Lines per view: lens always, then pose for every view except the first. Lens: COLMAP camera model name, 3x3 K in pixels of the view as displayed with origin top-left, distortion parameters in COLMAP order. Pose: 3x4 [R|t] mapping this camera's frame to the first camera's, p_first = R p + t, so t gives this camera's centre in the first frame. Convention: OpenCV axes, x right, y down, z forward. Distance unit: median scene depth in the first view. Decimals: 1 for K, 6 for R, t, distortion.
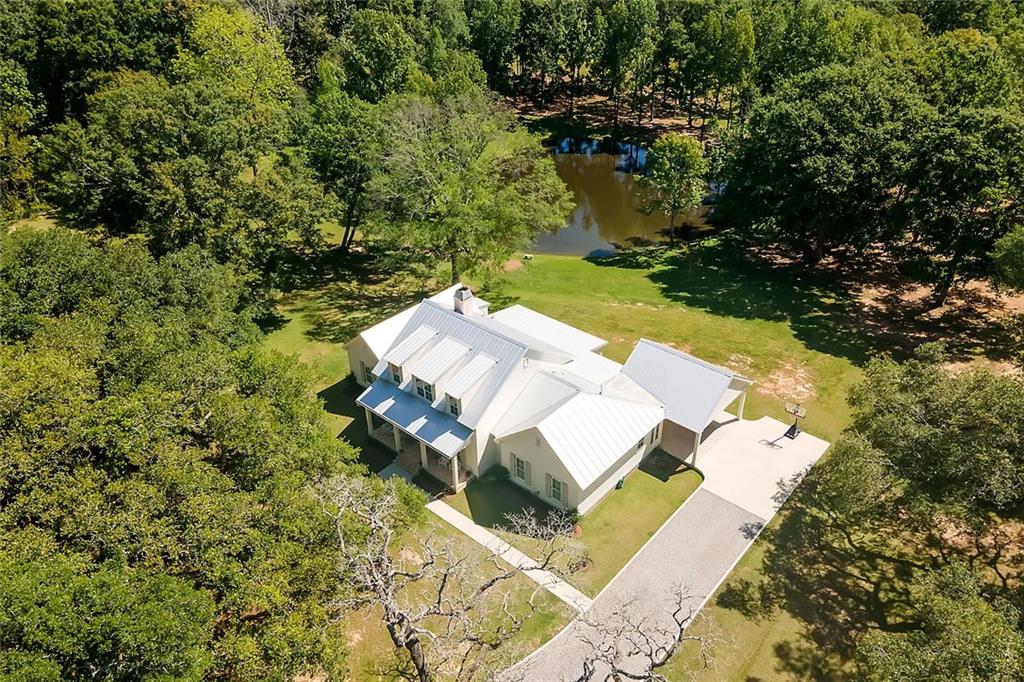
lens RADIAL K [[742.0, 0, 506.3], [0, 742.0, 351.3], [0, 0, 1]] dist [0.064120, 0.000363]
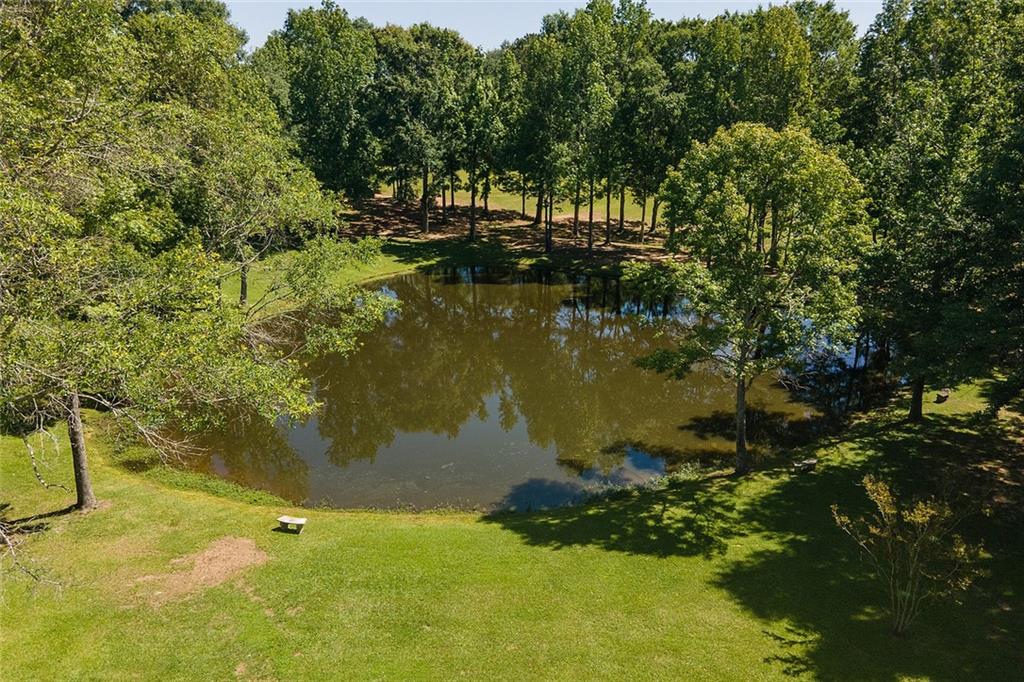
lens RADIAL K [[742.0, 0, 507.1], [0, 742.0, 339.7], [0, 0, 1]] dist [0.064120, 0.000363]
pose [[0.996405, -0.026493, 0.080463, 0.086531], [0.047795, 0.960036, -0.275766, -0.104810], [-0.069941, 0.278621, 0.957851, 0.650299]]
